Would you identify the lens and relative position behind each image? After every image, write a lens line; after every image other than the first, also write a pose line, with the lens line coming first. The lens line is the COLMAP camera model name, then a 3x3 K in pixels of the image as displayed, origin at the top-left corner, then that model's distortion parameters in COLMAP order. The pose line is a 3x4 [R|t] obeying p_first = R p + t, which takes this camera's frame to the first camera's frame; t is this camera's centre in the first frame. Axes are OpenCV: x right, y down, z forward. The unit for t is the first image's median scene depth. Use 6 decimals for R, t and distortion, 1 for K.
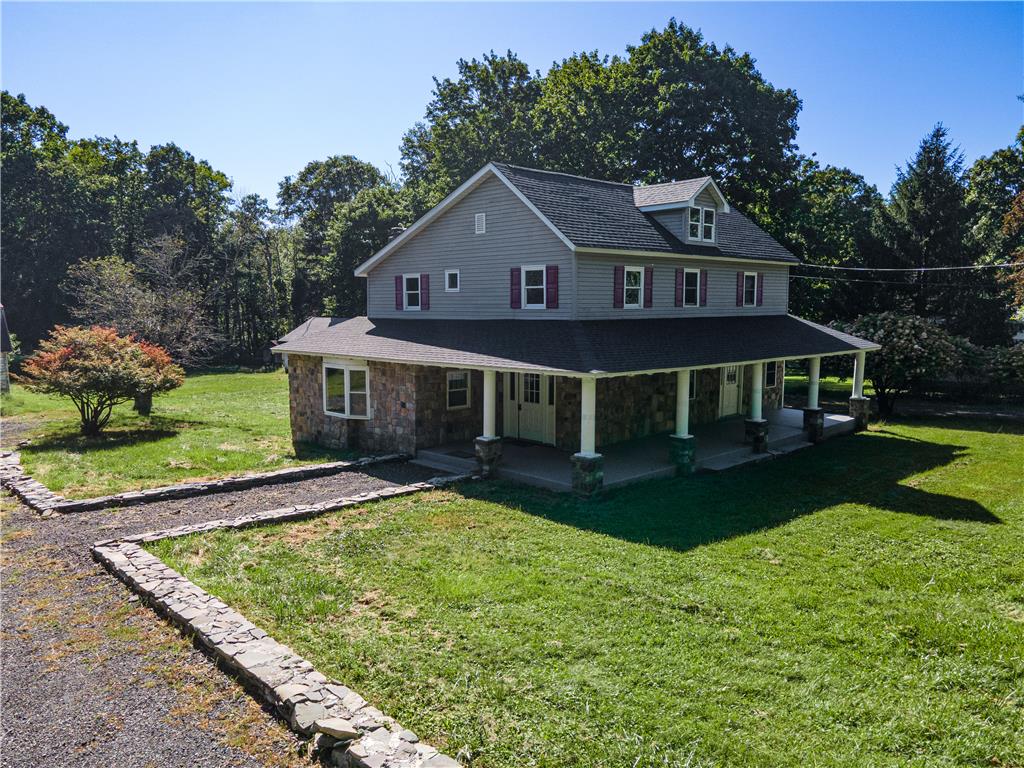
lens RADIAL K [[753.5, 0, 512.2], [0, 753.5, 389.1], [0, 0, 1]] dist [0.029809, -0.001203]
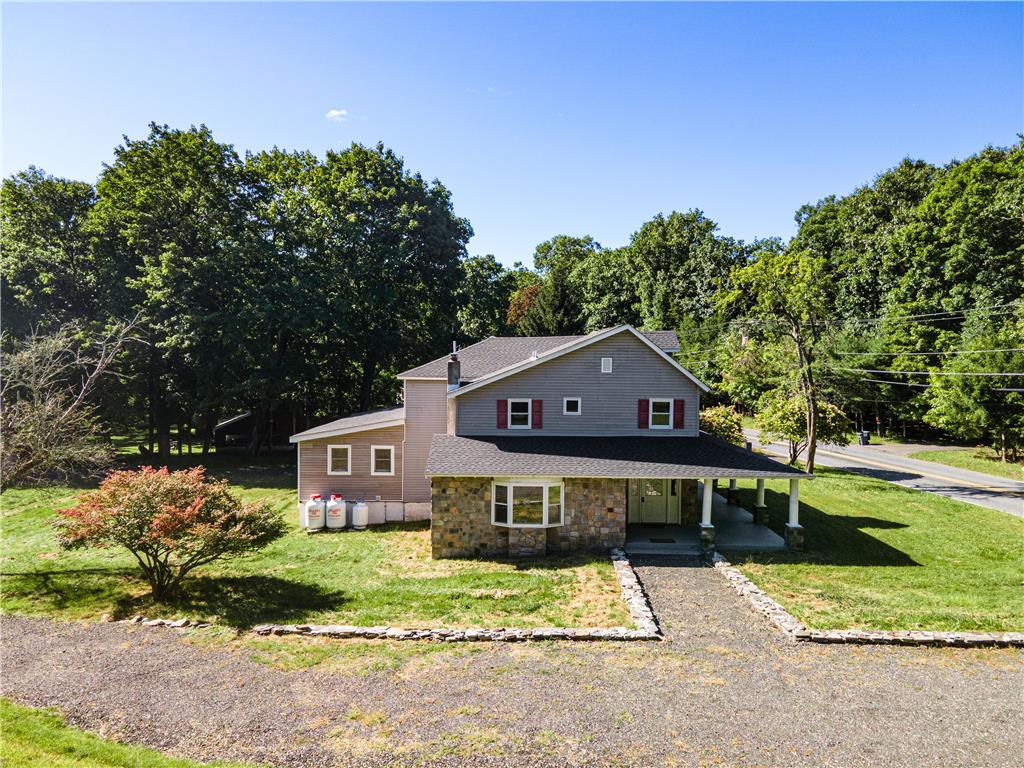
lens RADIAL K [[753.5, 0, 511.5], [0, 753.5, 378.7], [0, 0, 1]] dist [0.029809, -0.001203]
pose [[0.701600, -0.013656, 0.712440, -1.130409], [0.066587, 0.996698, -0.046469, -0.147291], [-0.709453, 0.080042, 0.700193, 0.191971]]
